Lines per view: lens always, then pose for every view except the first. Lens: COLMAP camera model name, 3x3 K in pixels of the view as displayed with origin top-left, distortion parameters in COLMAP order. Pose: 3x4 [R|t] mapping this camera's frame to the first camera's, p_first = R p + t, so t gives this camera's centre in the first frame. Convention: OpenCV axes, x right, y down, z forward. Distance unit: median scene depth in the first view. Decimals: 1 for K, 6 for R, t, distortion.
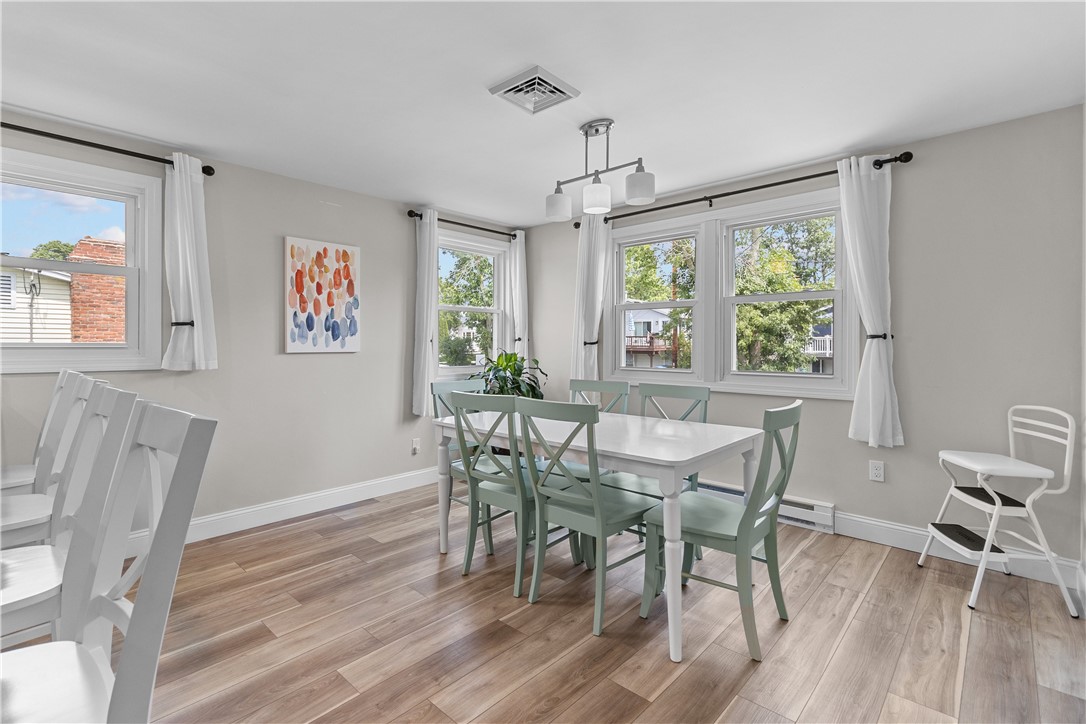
lens RADIAL K [[507.4, 0, 559.2], [0, 507.4, 348.0], [0, 0, 1]] dist [0.011794, 0.000516]
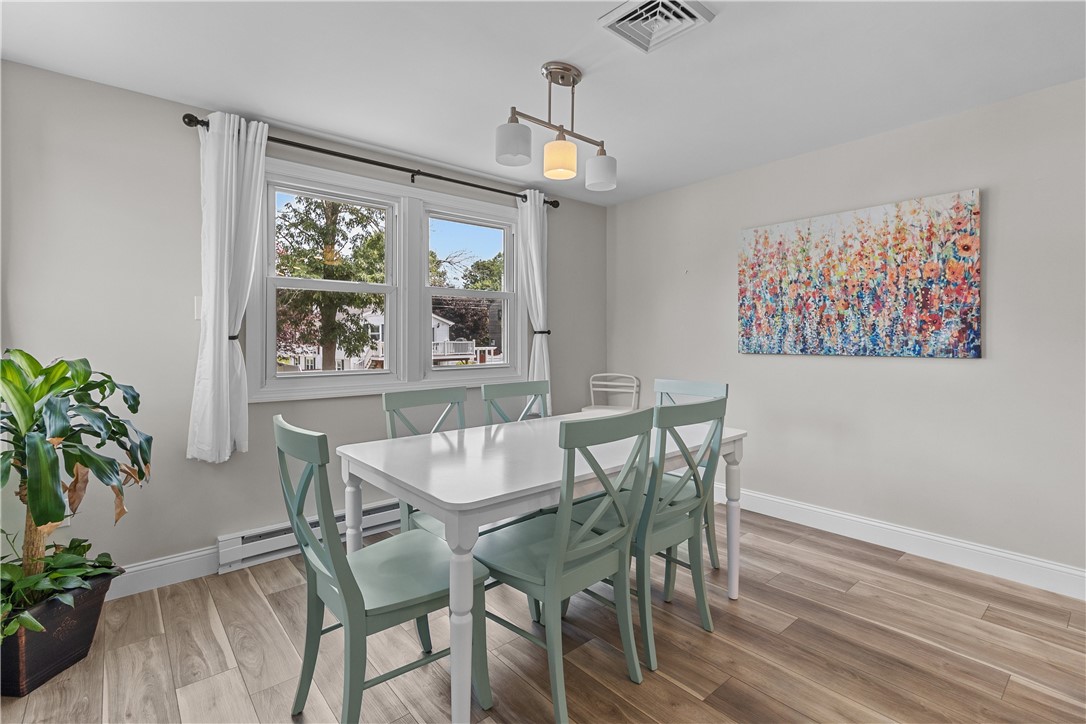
lens RADIAL K [[500.5, 0, 525.1], [0, 500.5, 340.8], [0, 0, 1]] dist [0.001867, 0.000167]
pose [[0.153901, -0.005595, 0.988070, -0.550565], [0.009426, 0.999947, 0.004194, -0.005182], [-0.988041, 0.008668, 0.153945, 0.701653]]
